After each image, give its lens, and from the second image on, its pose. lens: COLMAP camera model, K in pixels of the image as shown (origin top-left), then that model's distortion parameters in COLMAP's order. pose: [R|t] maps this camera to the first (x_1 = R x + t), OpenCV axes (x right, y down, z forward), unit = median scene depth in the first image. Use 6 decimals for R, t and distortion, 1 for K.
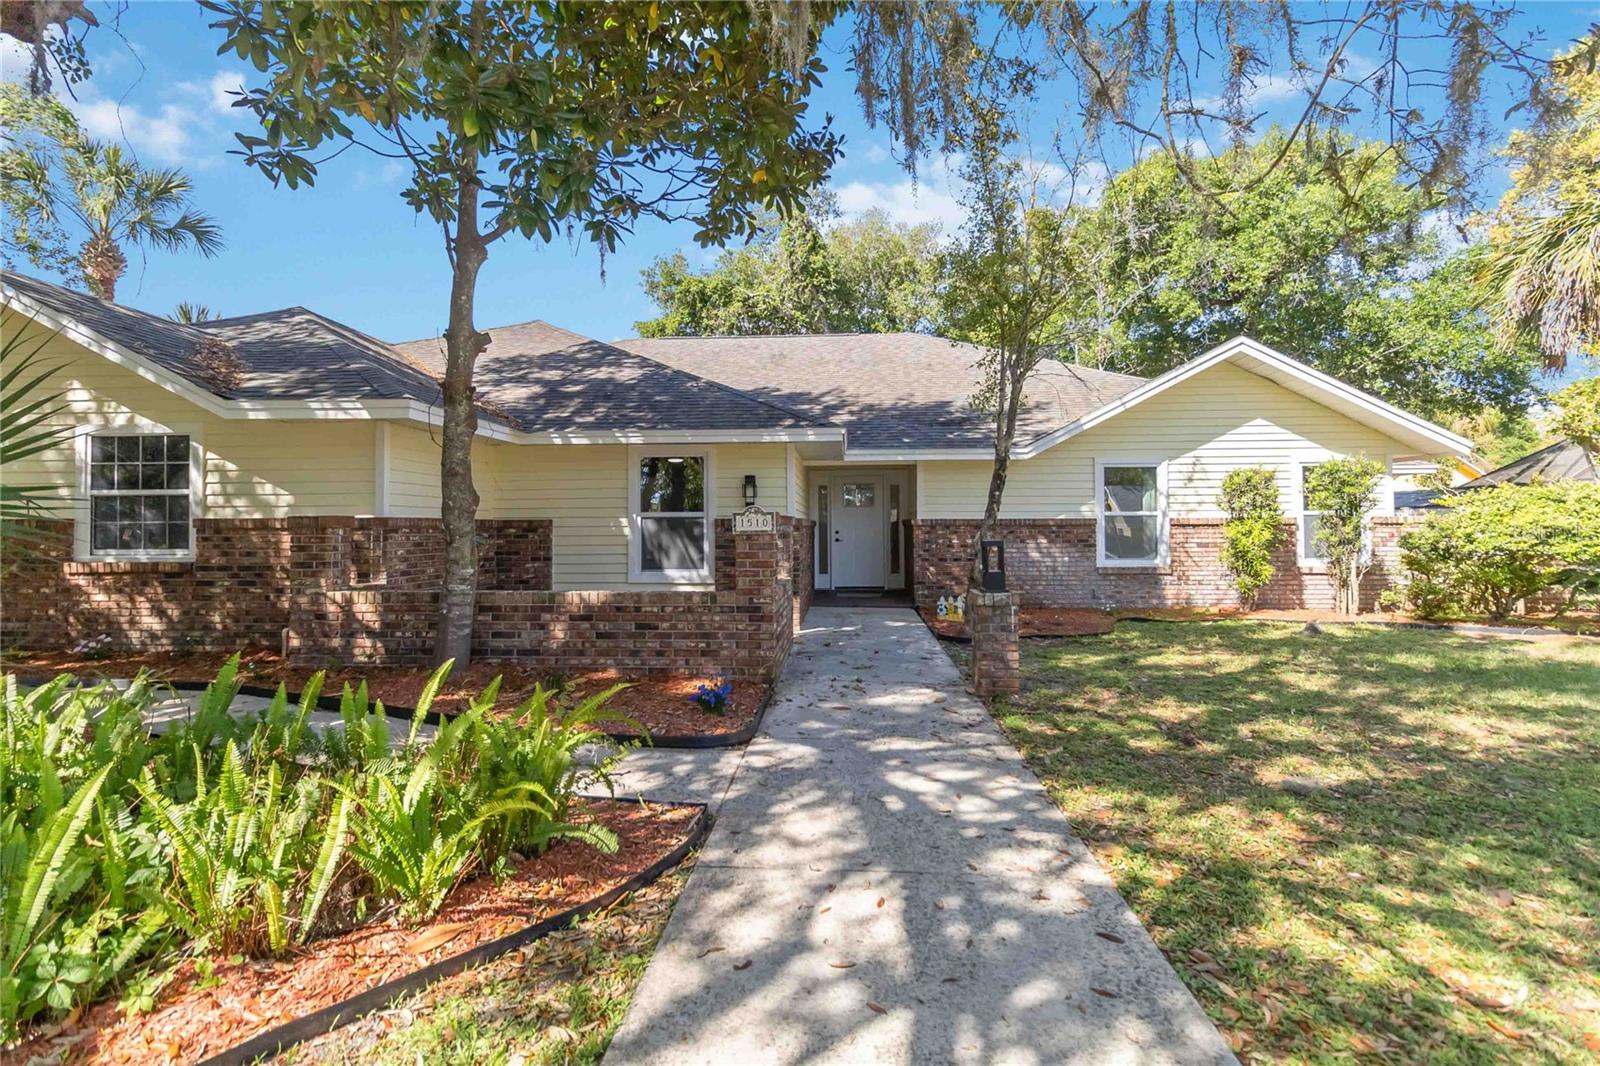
lens RADIAL K [[749.7, 0, 800.0], [0, 749.7, 533.0], [0, 0, 1]] dist [0.000453, 0.000328]
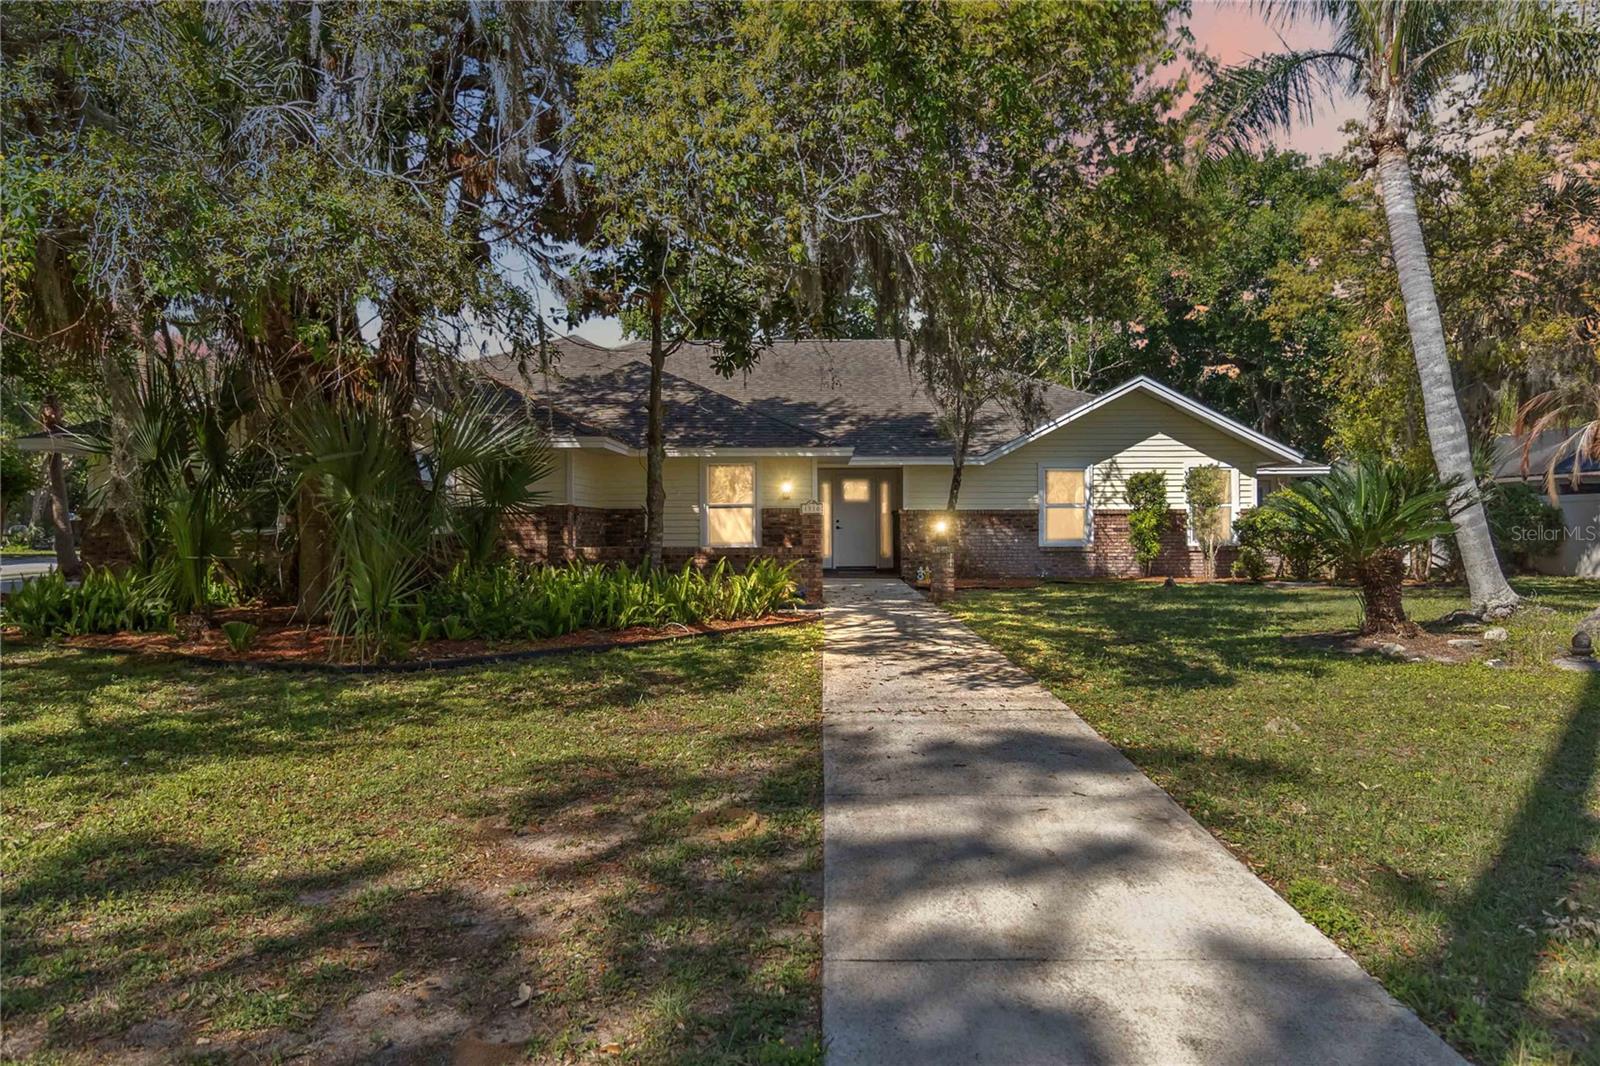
lens RADIAL K [[1050.9, 0, 795.6], [0, 1050.9, 535.8], [0, 0, 1]] dist [0.000097, 0.000299]
pose [[0.999086, 0.002856, 0.042656, -0.114791], [-0.002994, 0.999990, 0.003176, 0.024197], [-0.042647, -0.003301, 0.999085, -0.862811]]
